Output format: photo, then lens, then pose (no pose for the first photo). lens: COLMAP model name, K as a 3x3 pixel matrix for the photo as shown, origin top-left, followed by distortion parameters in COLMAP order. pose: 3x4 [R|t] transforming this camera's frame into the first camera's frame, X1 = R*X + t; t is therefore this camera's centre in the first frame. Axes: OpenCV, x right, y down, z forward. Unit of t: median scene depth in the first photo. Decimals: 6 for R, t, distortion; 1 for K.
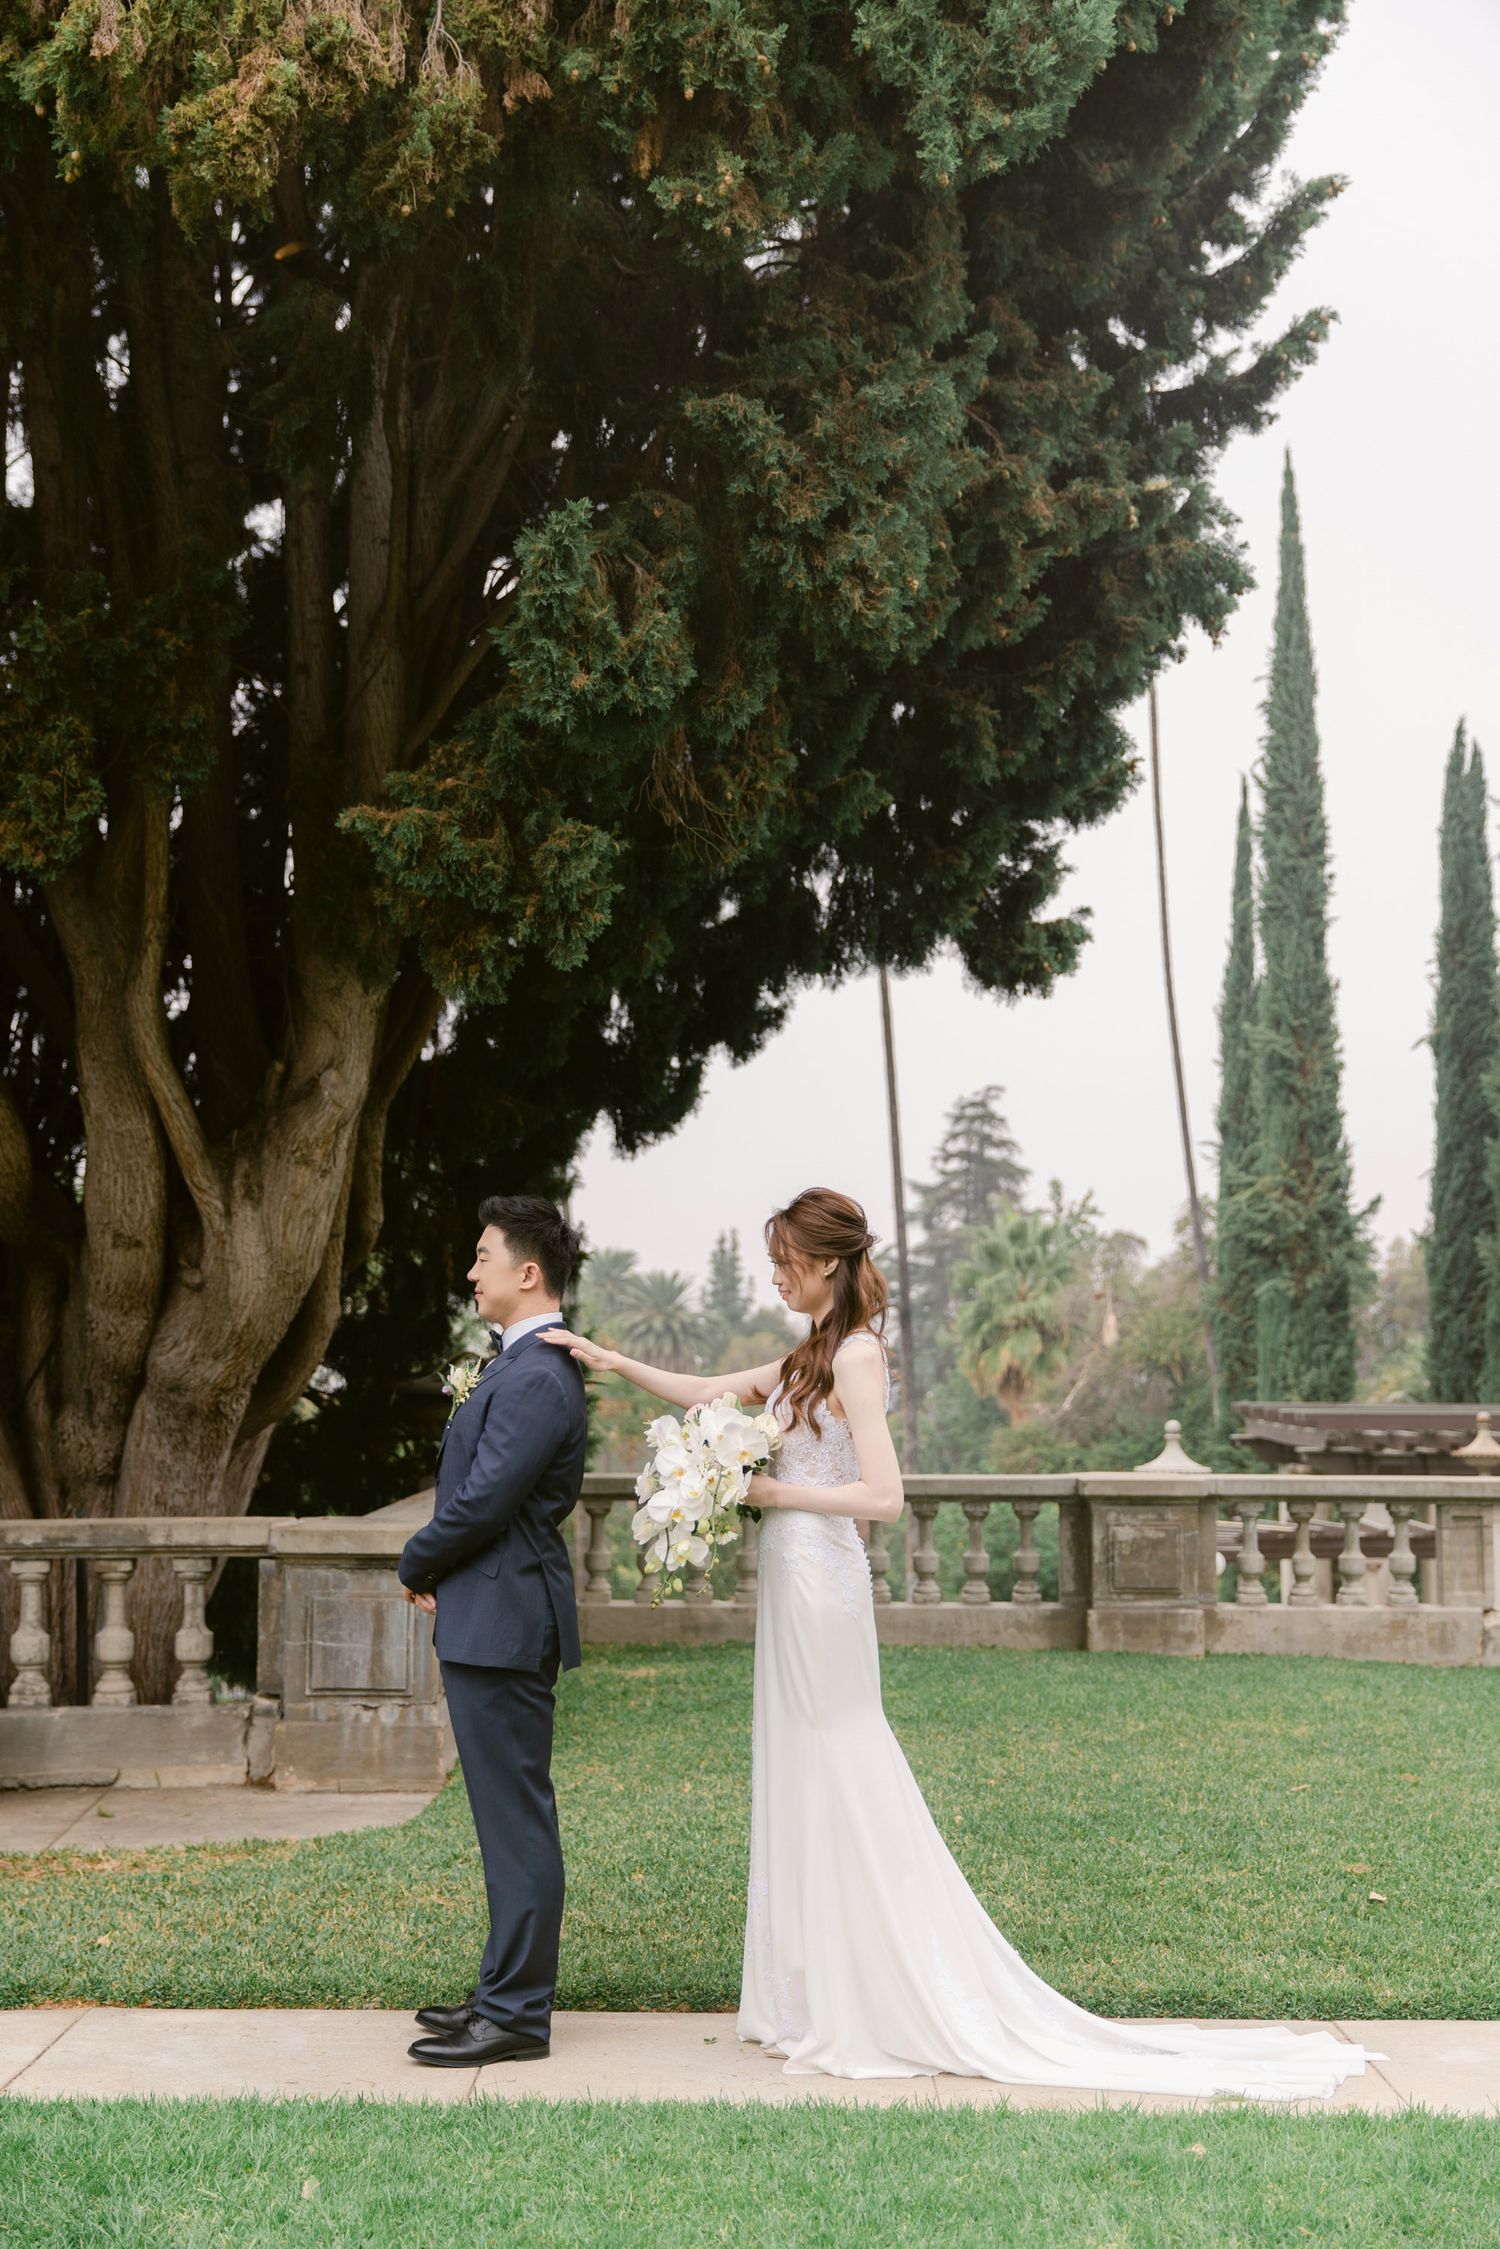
lens RADIAL K [[2418.6, 0, 750.0], [0, 2418.6, 1124.5], [0, 0, 1]] dist [-0.019084, -0.006111]
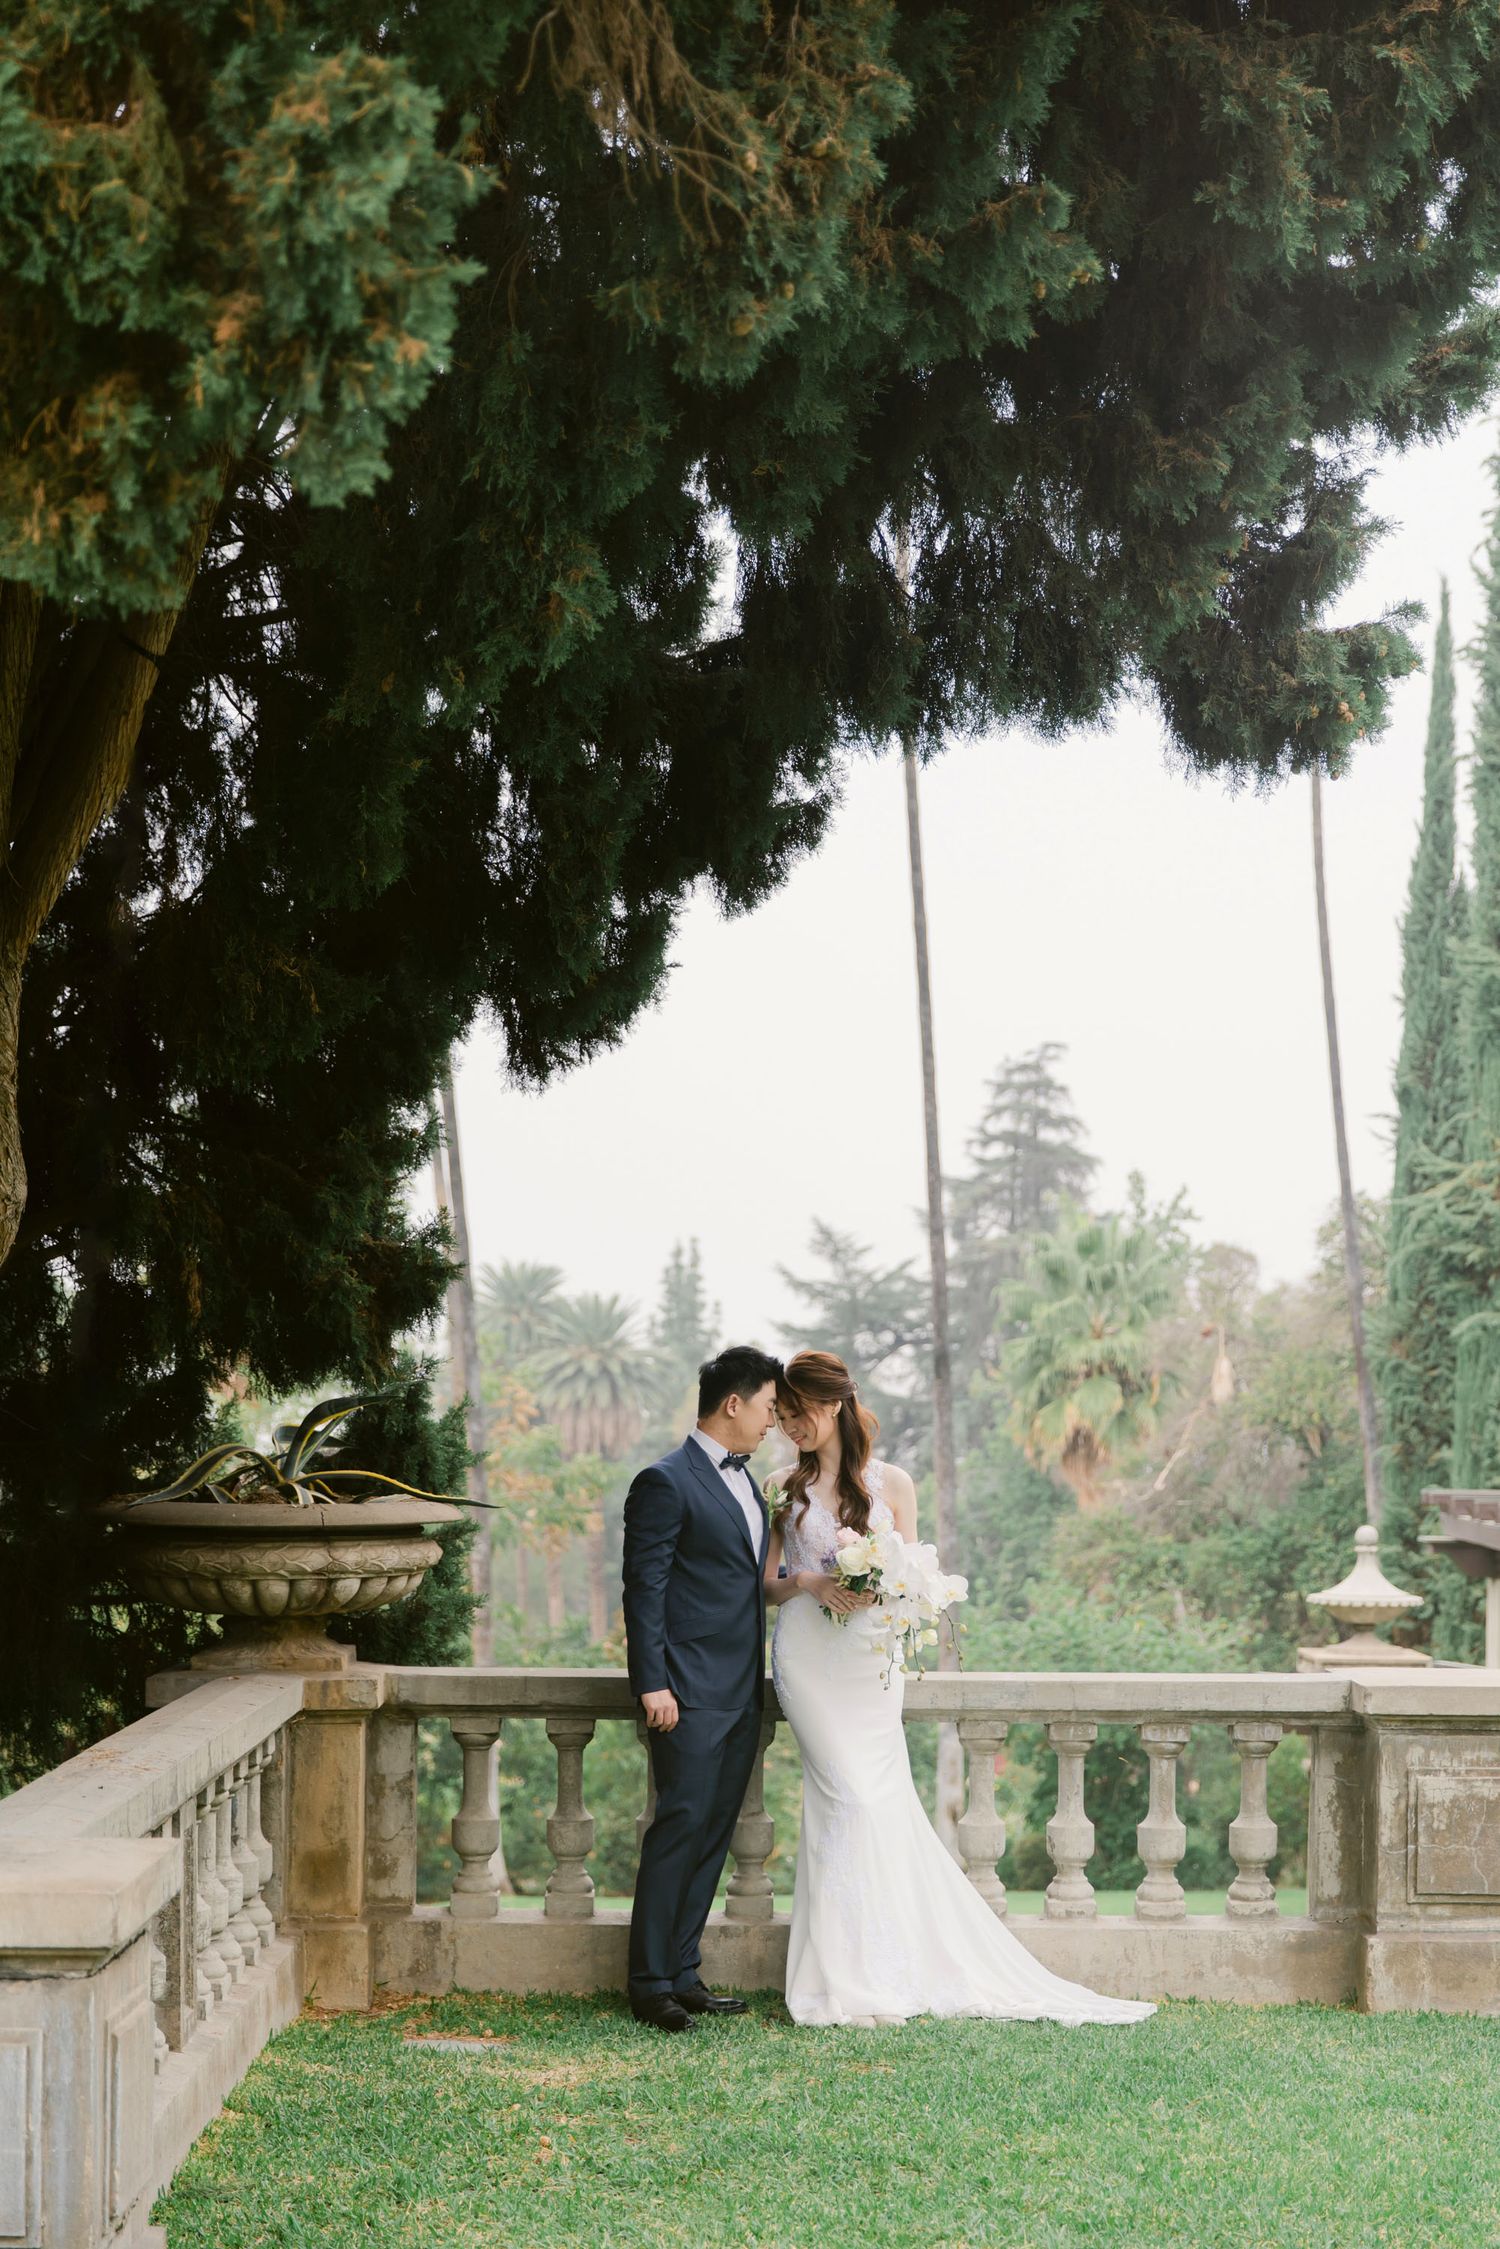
lens RADIAL K [[3084.5, 0, 750.0], [0, 3084.5, 1124.5], [0, 0, 1]] dist [0.020410, -0.000962]
pose [[0.999902, 0.005693, 0.012786, -0.003688], [-0.005768, 0.999966, 0.005818, 0.006386], [-0.012753, -0.005891, 0.999901, 0.114678]]
